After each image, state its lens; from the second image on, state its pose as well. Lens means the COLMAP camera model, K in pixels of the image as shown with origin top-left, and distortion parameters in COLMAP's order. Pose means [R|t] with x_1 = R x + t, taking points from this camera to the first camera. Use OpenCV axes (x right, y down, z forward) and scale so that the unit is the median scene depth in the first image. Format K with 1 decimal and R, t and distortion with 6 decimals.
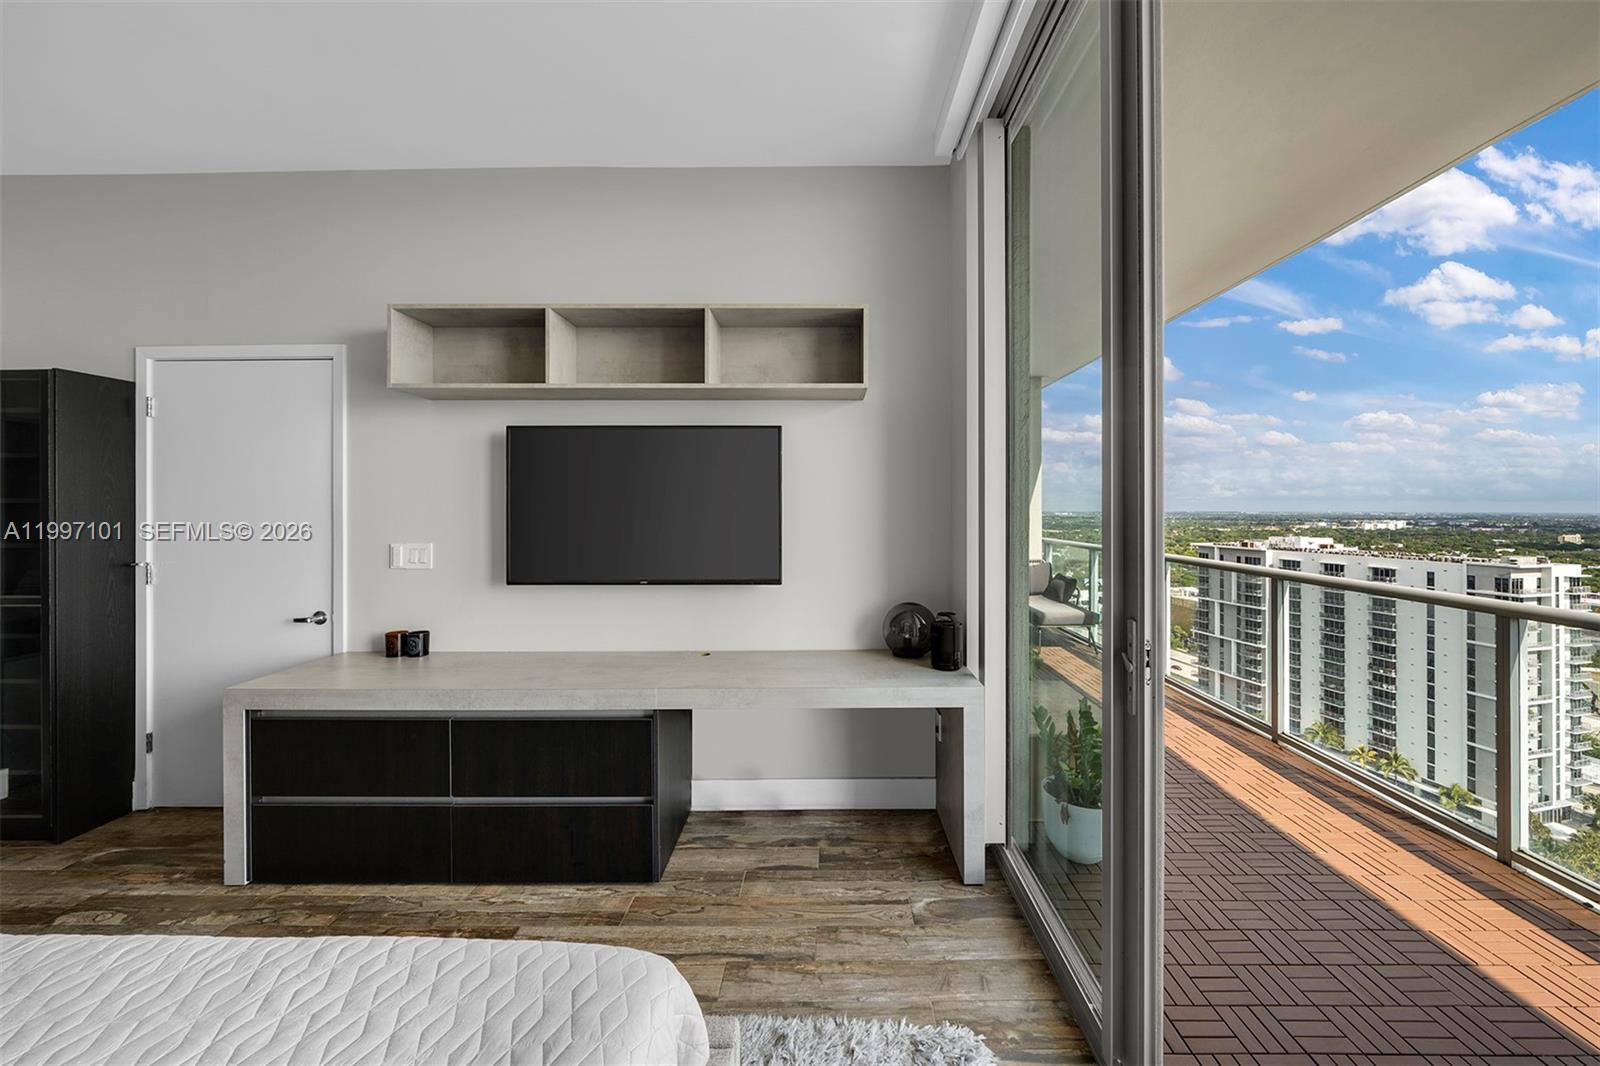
lens RADIAL K [[564.1, 0, 809.3], [0, 564.1, 517.9], [0, 0, 1]] dist [-0.000087, 0.000006]
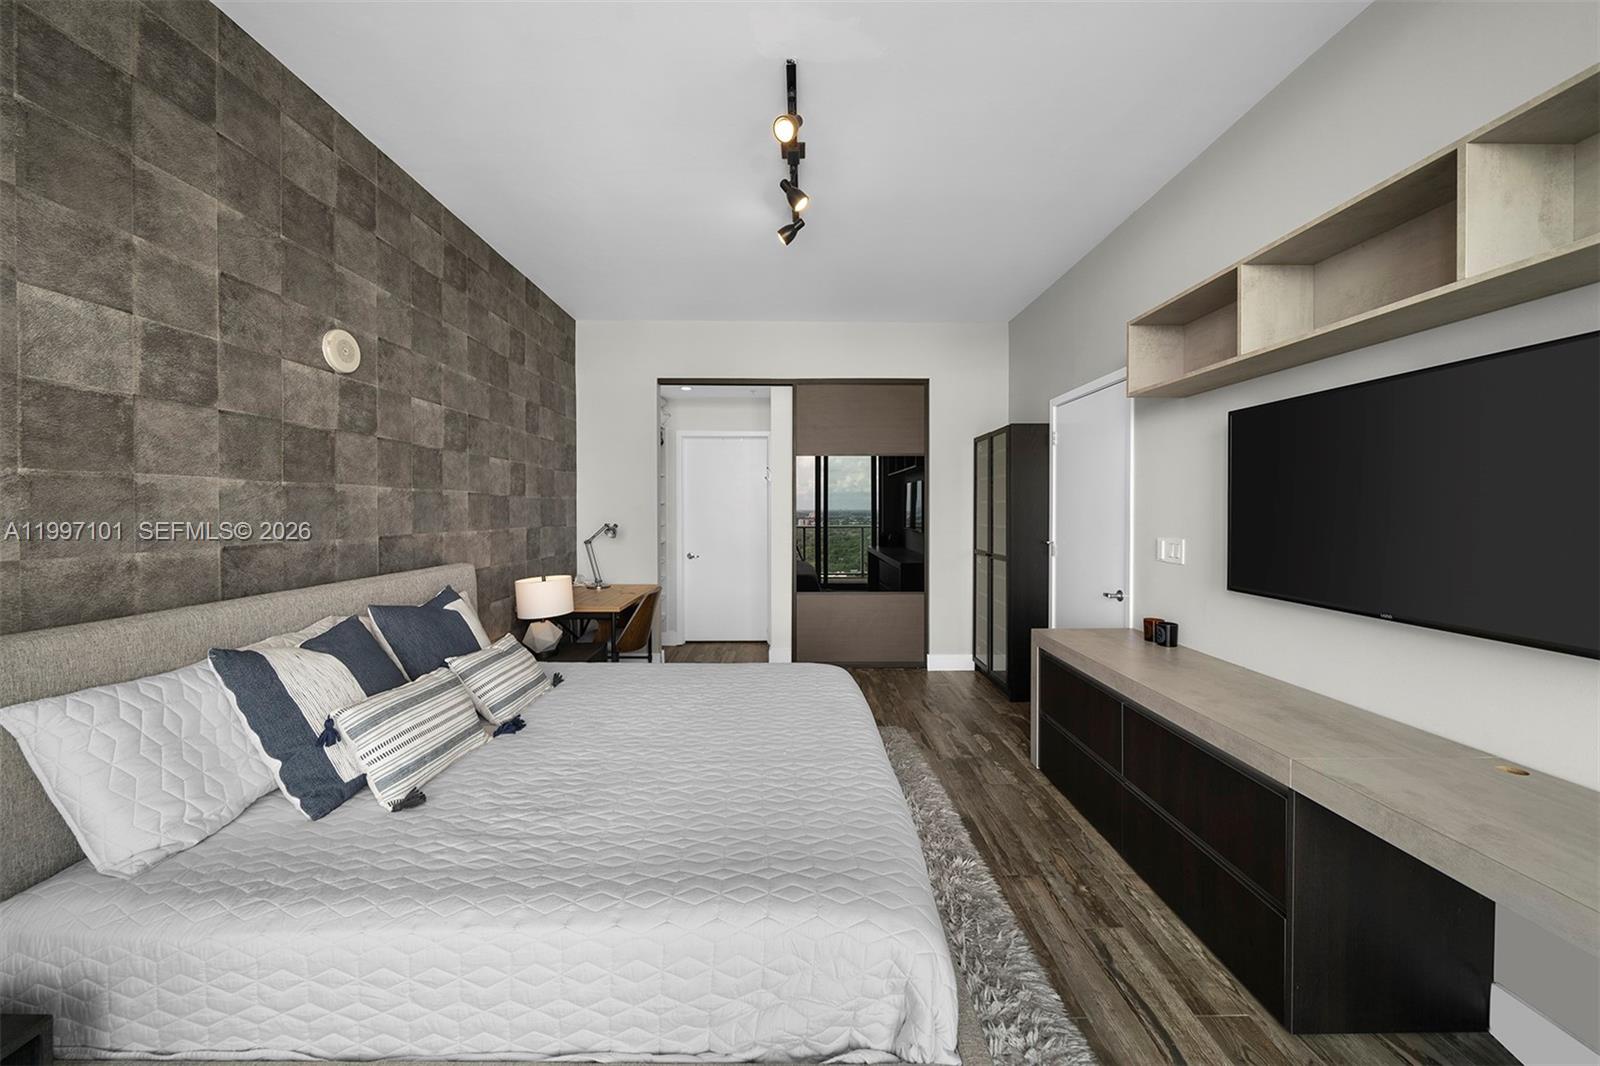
lens RADIAL K [[564.1, 0, 804.9], [0, 564.1, 522.0], [0, 0, 1]] dist [-0.000087, 0.000006]
pose [[0.024403, 0.023726, -0.999421, 0.392523], [0.003531, 0.999710, 0.023819, -0.014950], [0.999696, -0.004110, 0.024312, 0.358576]]
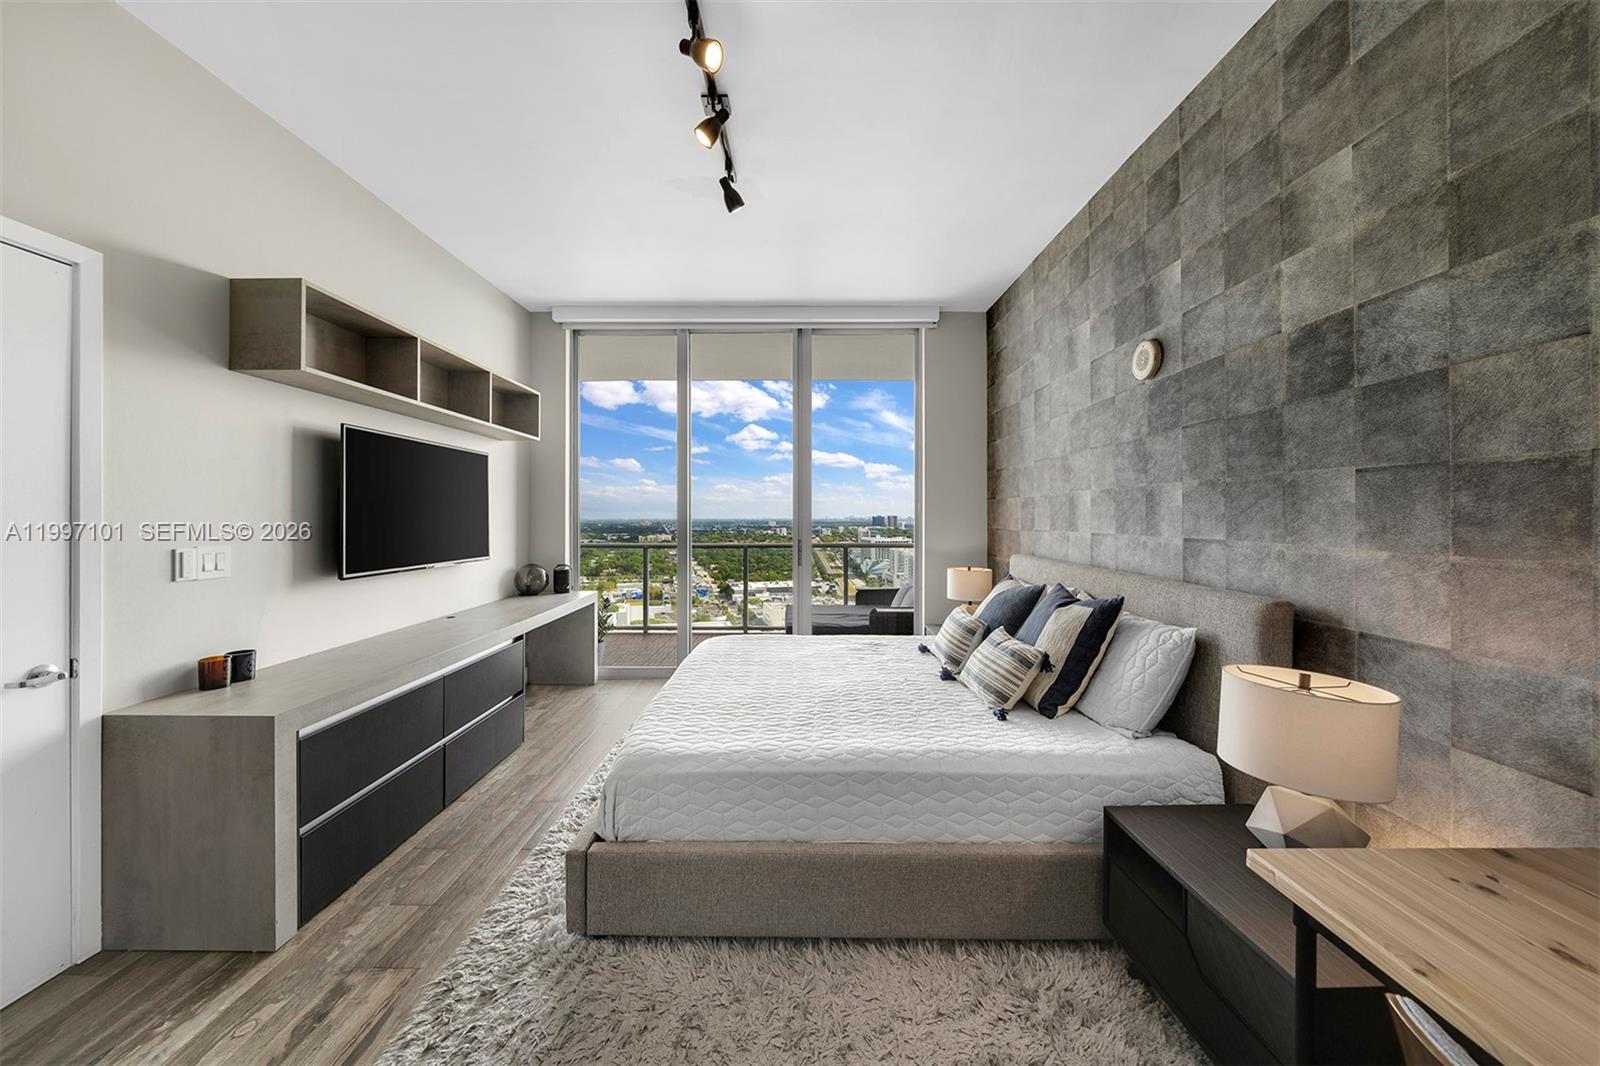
lens RADIAL K [[564.1, 0, 799.1], [0, 564.1, 516.2], [0, 0, 1]] dist [-0.000087, 0.000006]
pose [[-0.001397, -0.003540, 0.999993, -1.797836], [-0.002003, 0.999992, 0.003538, -0.002689], [-0.999997, -0.001998, -0.001404, 0.211458]]
